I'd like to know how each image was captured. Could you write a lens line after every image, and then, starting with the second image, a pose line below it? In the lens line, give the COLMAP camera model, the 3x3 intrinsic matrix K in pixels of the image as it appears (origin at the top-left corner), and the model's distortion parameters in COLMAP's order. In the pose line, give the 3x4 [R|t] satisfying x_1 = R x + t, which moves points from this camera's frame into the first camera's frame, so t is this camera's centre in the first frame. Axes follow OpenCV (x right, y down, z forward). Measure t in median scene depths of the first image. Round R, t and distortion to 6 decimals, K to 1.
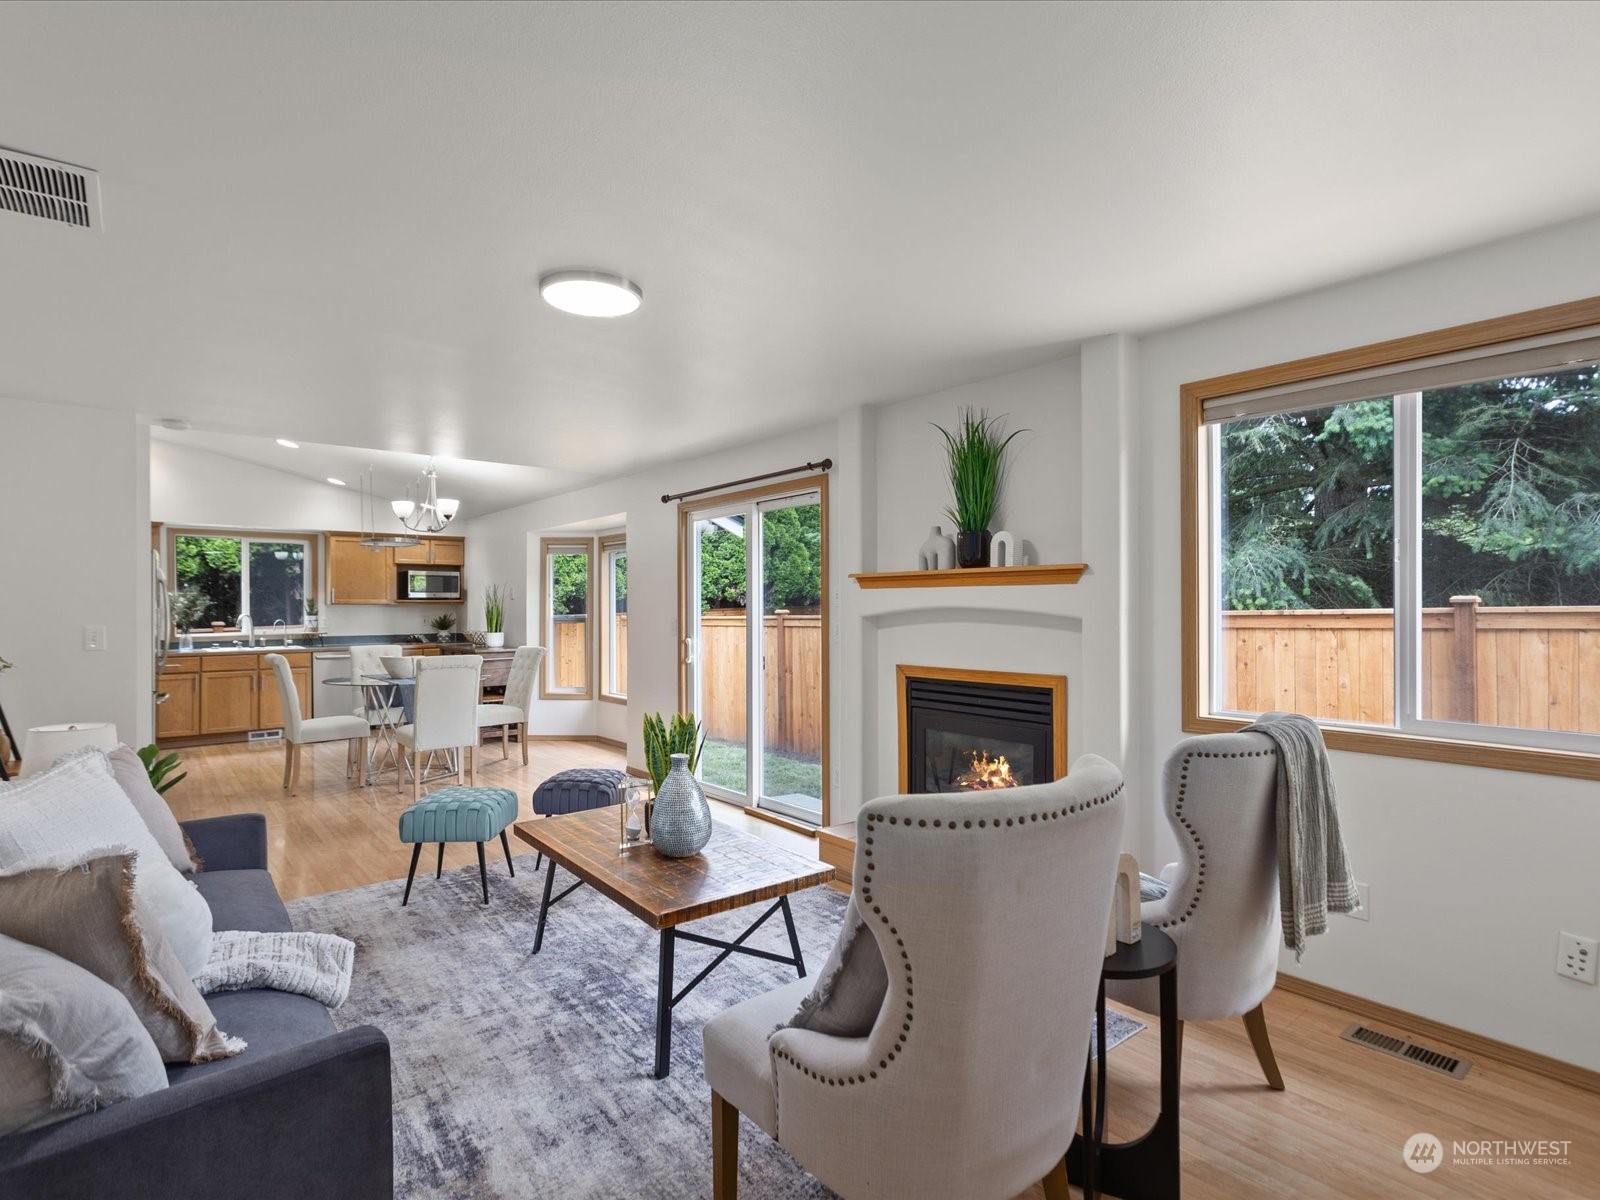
lens RADIAL K [[821.9, 0, 800.0], [0, 821.9, 600.0], [0, 0, 1]] dist [0.000287, 0.000618]
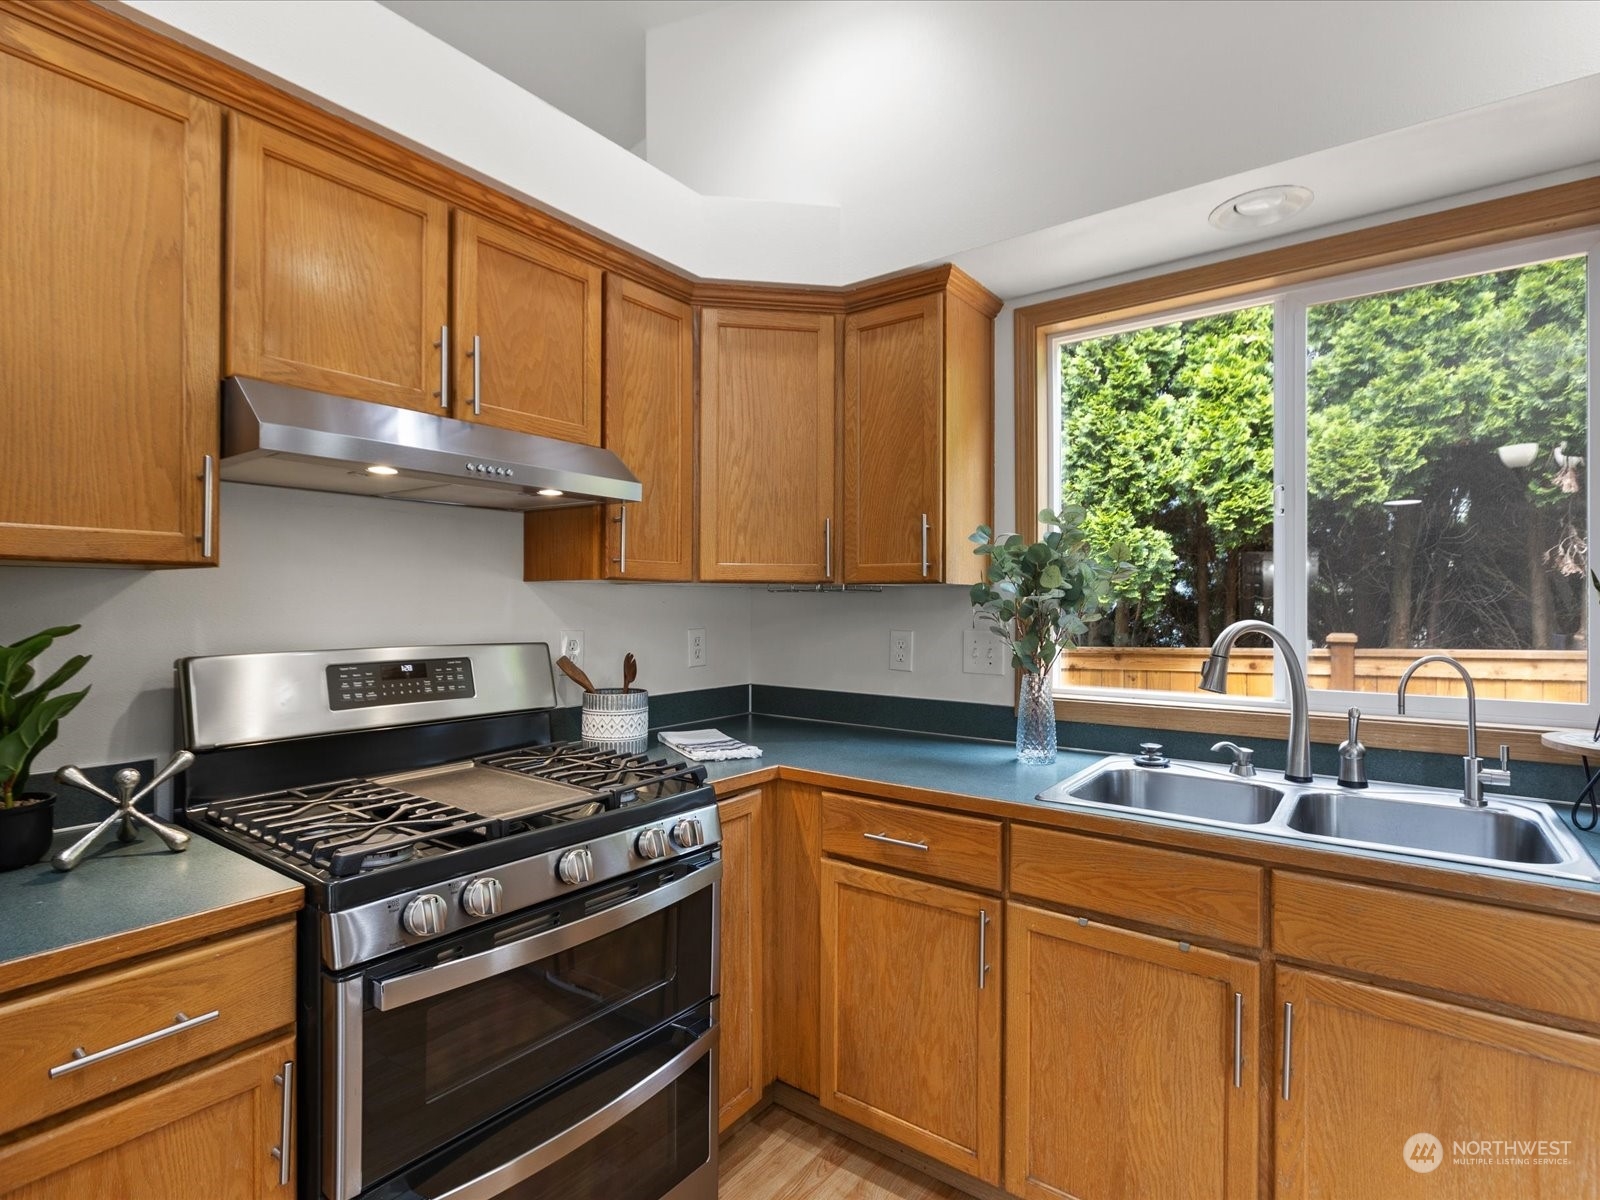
lens RADIAL K [[810.2, 0, 811.7], [0, 810.2, 601.6], [0, 0, 1]] dist [-0.002923, 0.001728]
pose [[0.257953, 0.002052, -0.966155, -0.459666], [0.002866, 0.999992, 0.002889, 0.010215], [0.966153, -0.003514, 0.257945, 0.762655]]
